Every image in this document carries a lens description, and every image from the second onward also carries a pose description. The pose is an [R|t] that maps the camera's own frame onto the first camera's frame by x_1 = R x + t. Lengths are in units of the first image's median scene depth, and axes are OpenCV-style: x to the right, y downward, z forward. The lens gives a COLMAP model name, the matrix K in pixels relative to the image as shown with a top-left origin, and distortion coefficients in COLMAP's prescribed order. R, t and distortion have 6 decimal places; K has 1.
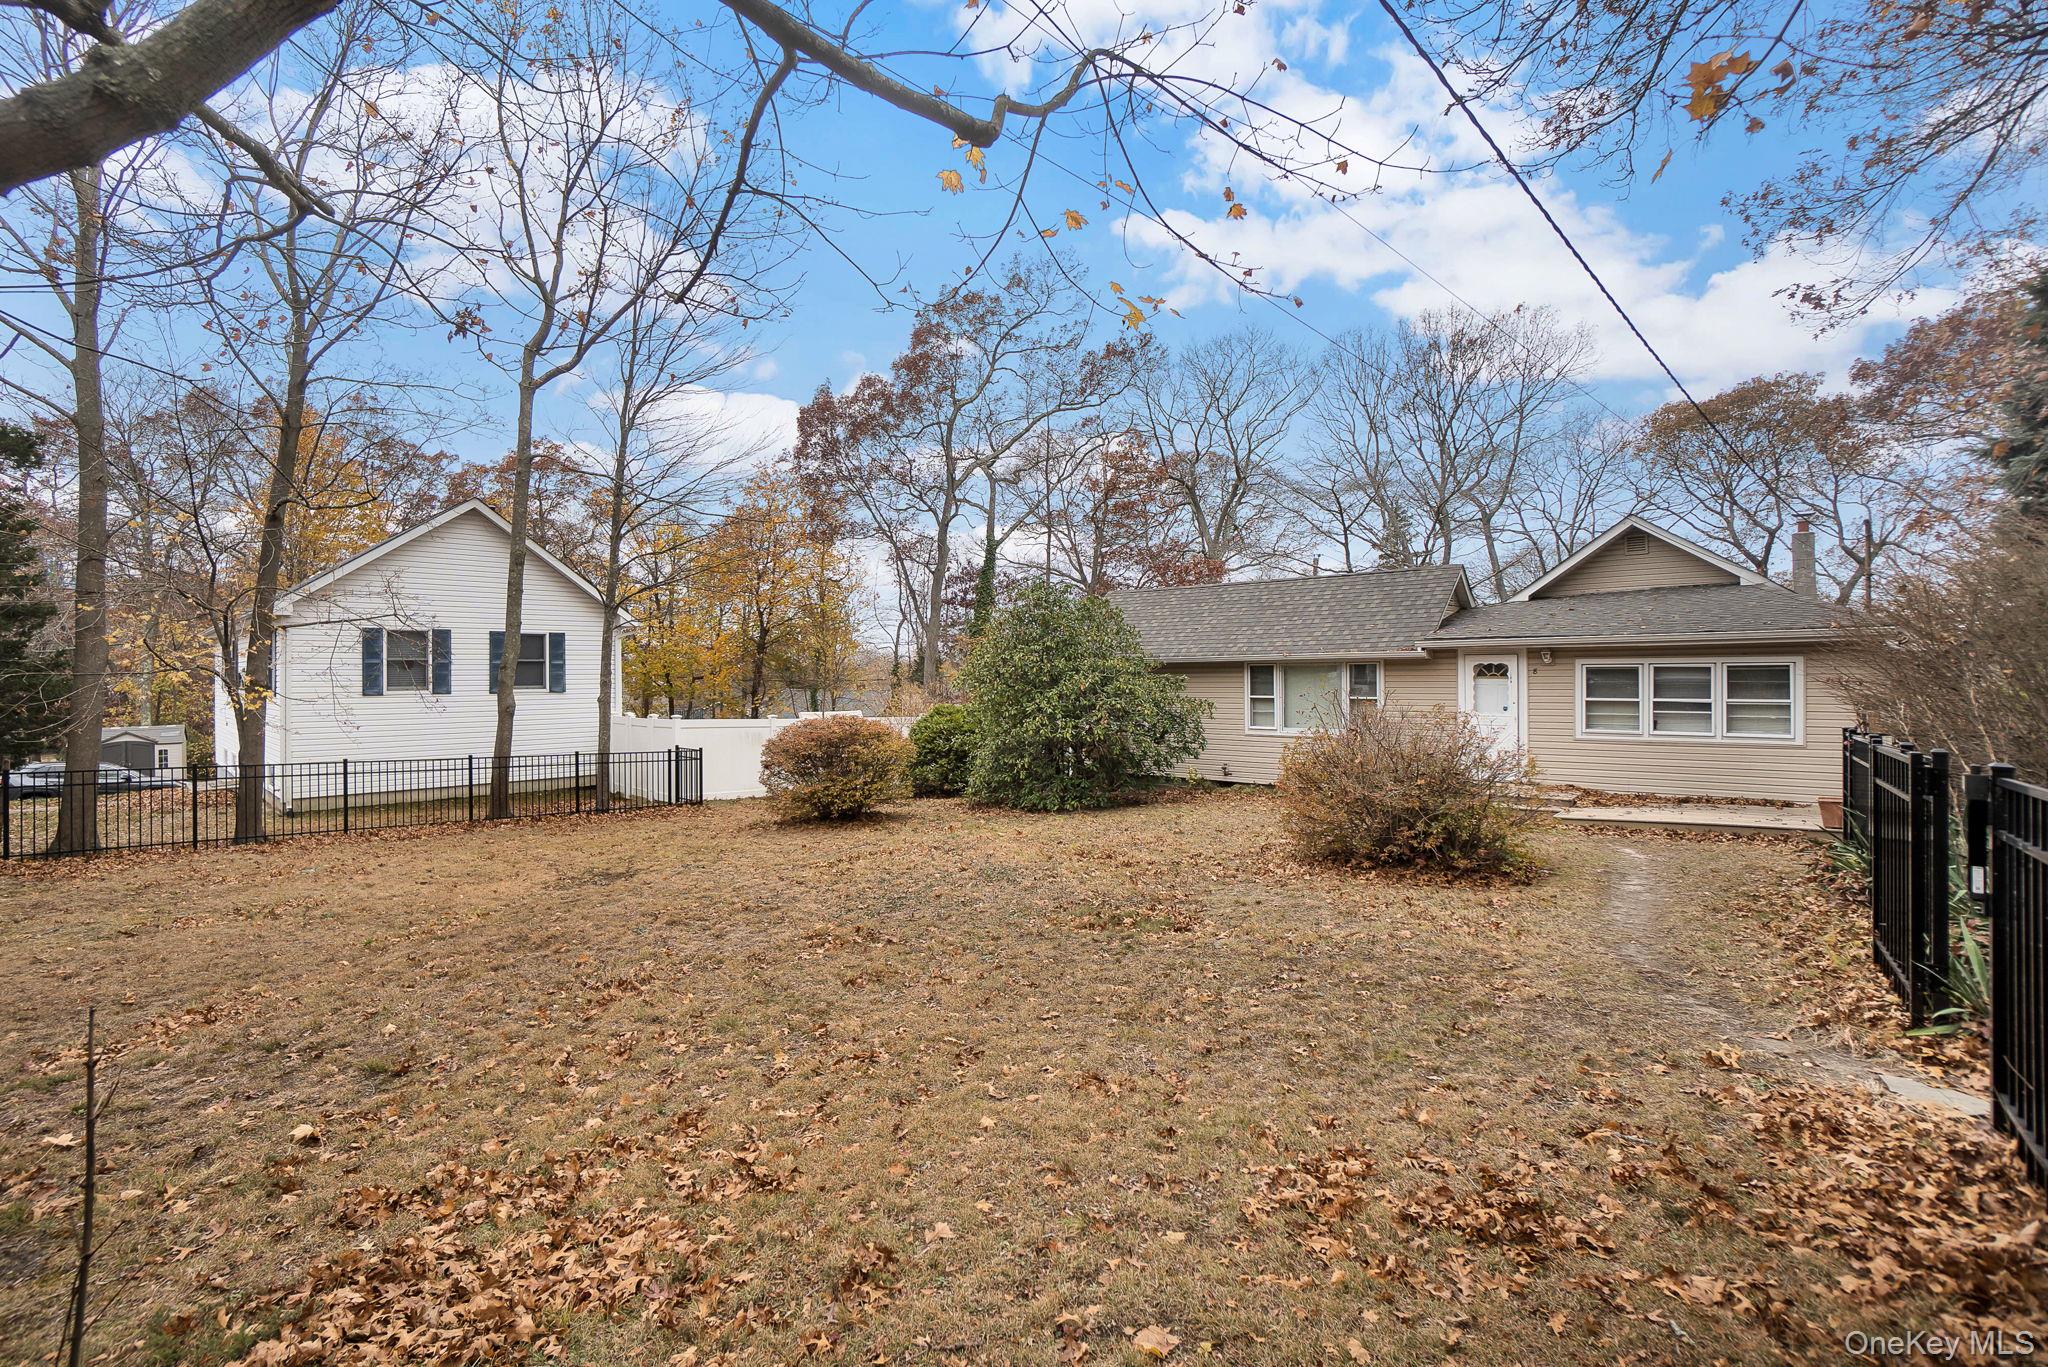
lens RADIAL K [[921.9, 0, 991.3], [0, 921.9, 665.4], [0, 0, 1]] dist [-0.068448, 0.028878]
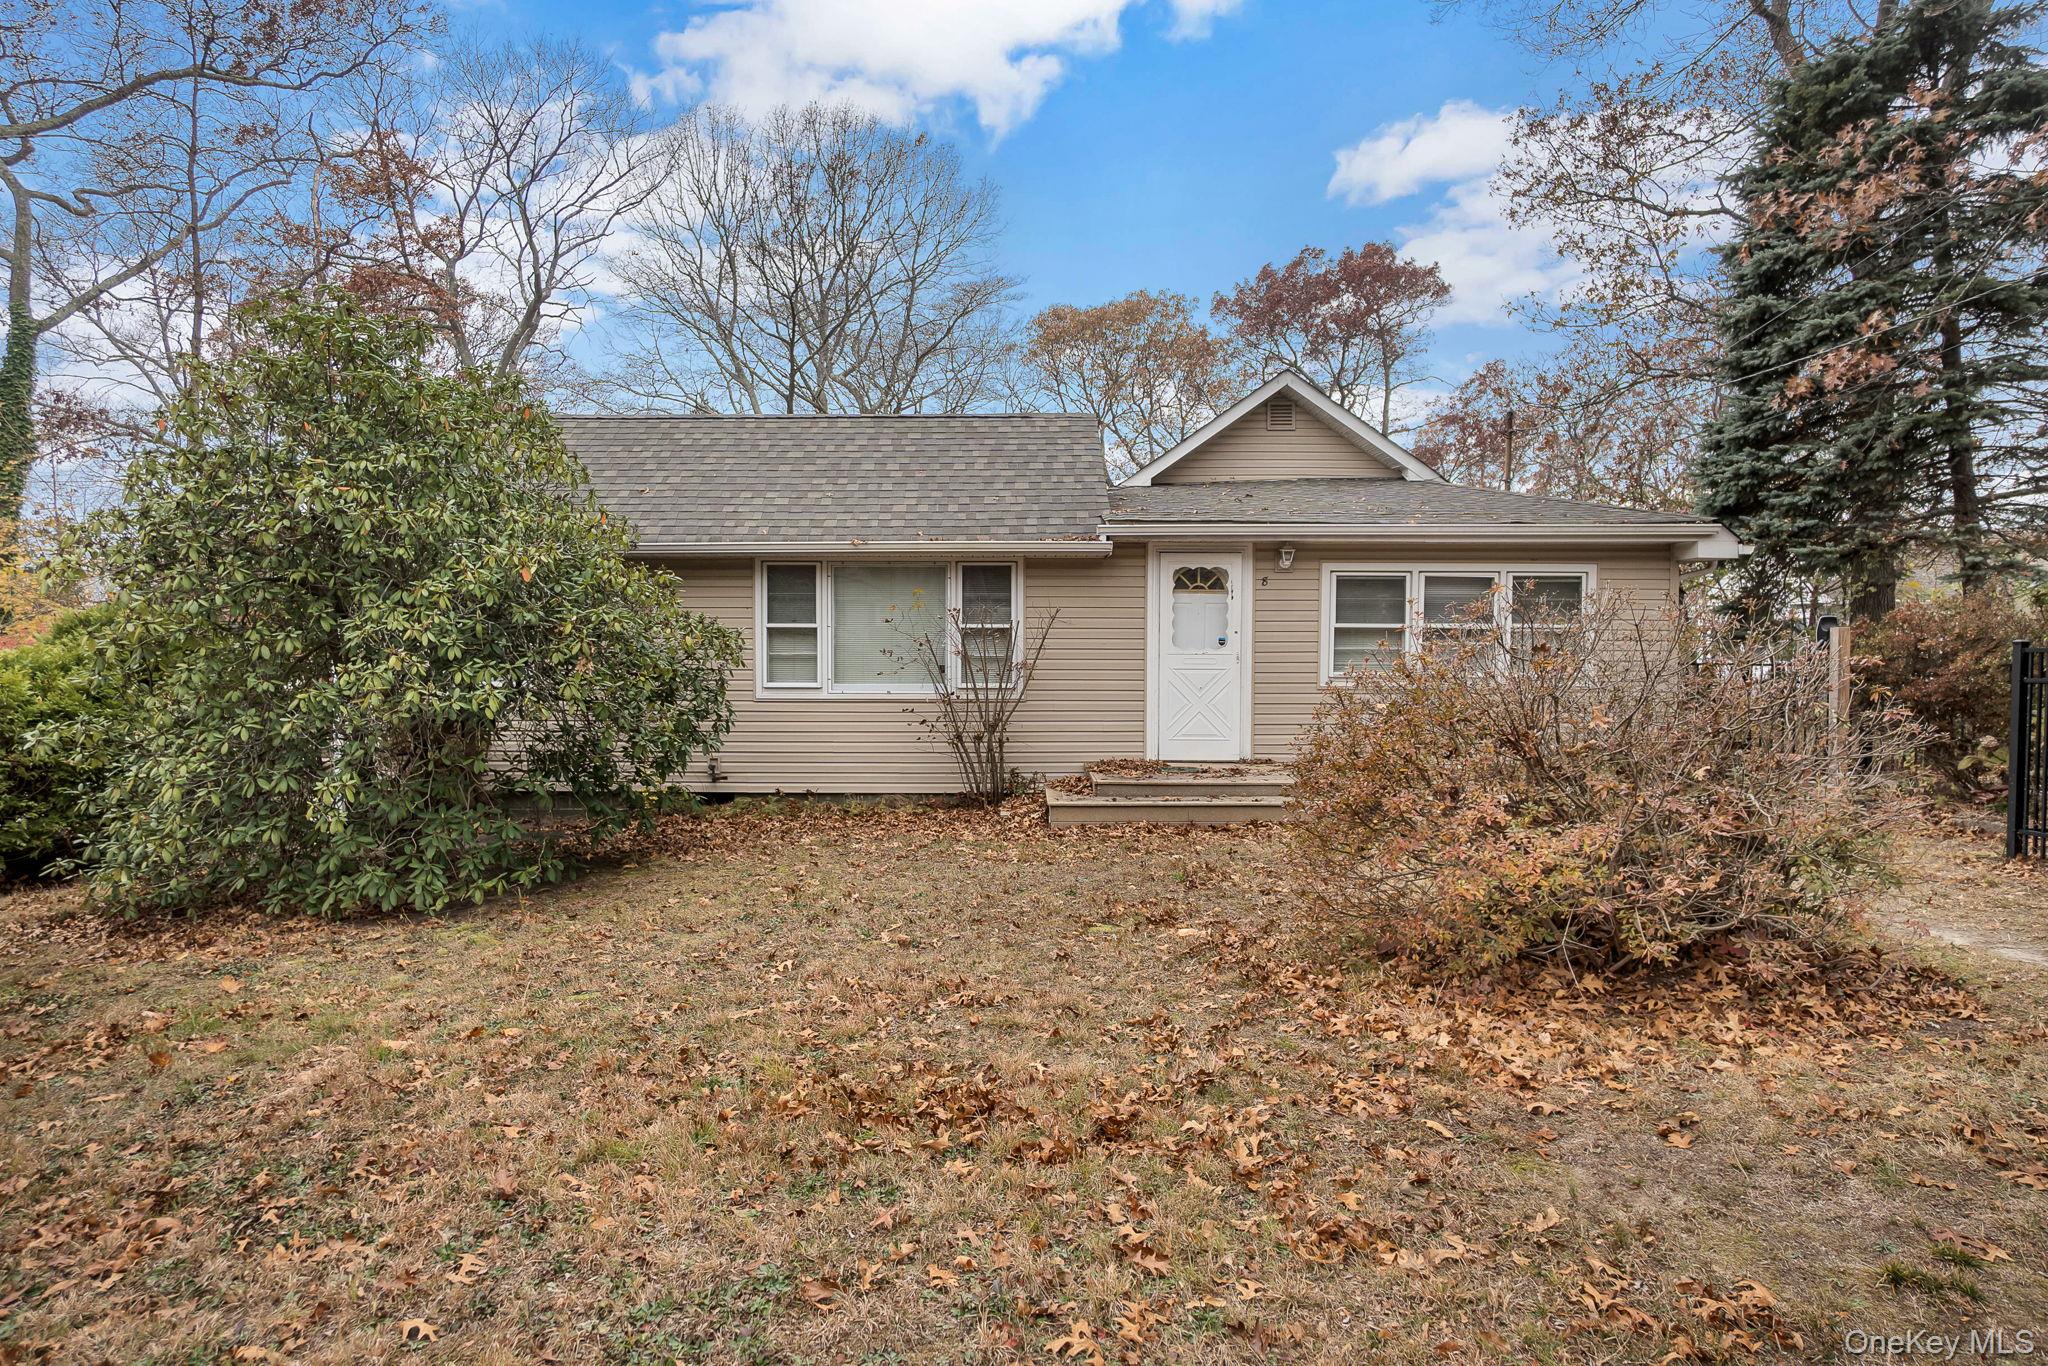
lens RADIAL K [[1201.2, 0, 1014.3], [0, 1201.2, 649.4], [0, 0, 1]] dist [-0.002863, -0.002326]
pose [[0.744371, 0.000871, 0.667766, -0.063815], [-0.014333, 0.999790, 0.014672, 0.035546], [-0.667613, -0.020492, 0.744226, 0.402482]]
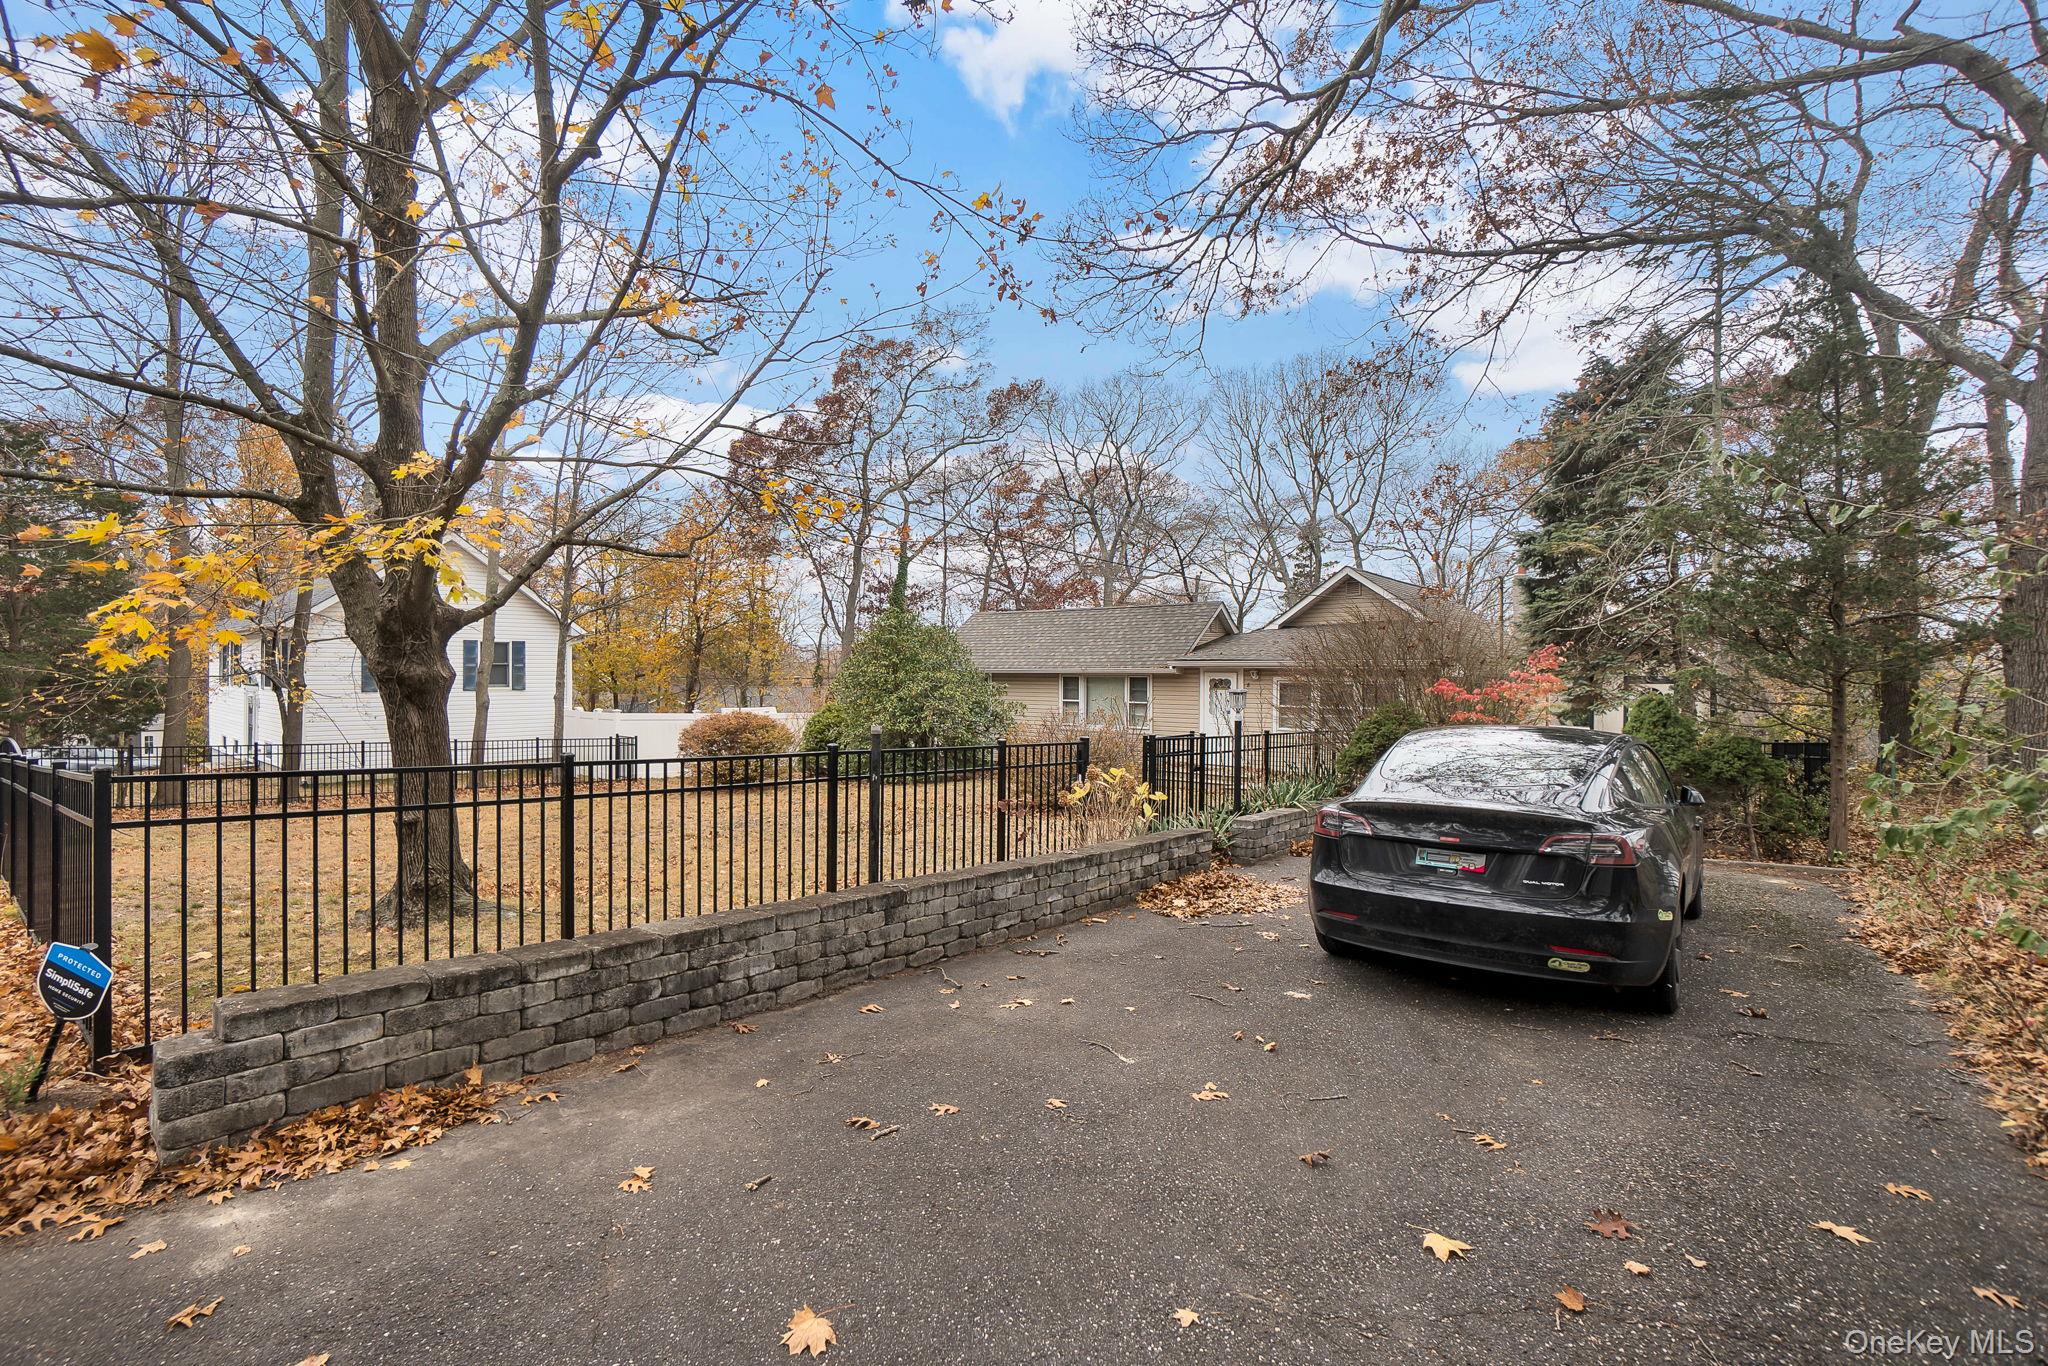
lens RADIAL K [[955.0, 0, 998.4], [0, 955.0, 670.4], [0, 0, 1]] dist [-0.058988, 0.024577]
pose [[0.998939, 0.010905, 0.044736, 0.128384], [-0.011470, 0.999857, 0.012401, -0.023881], [-0.044594, -0.012901, 0.998922, -0.345827]]
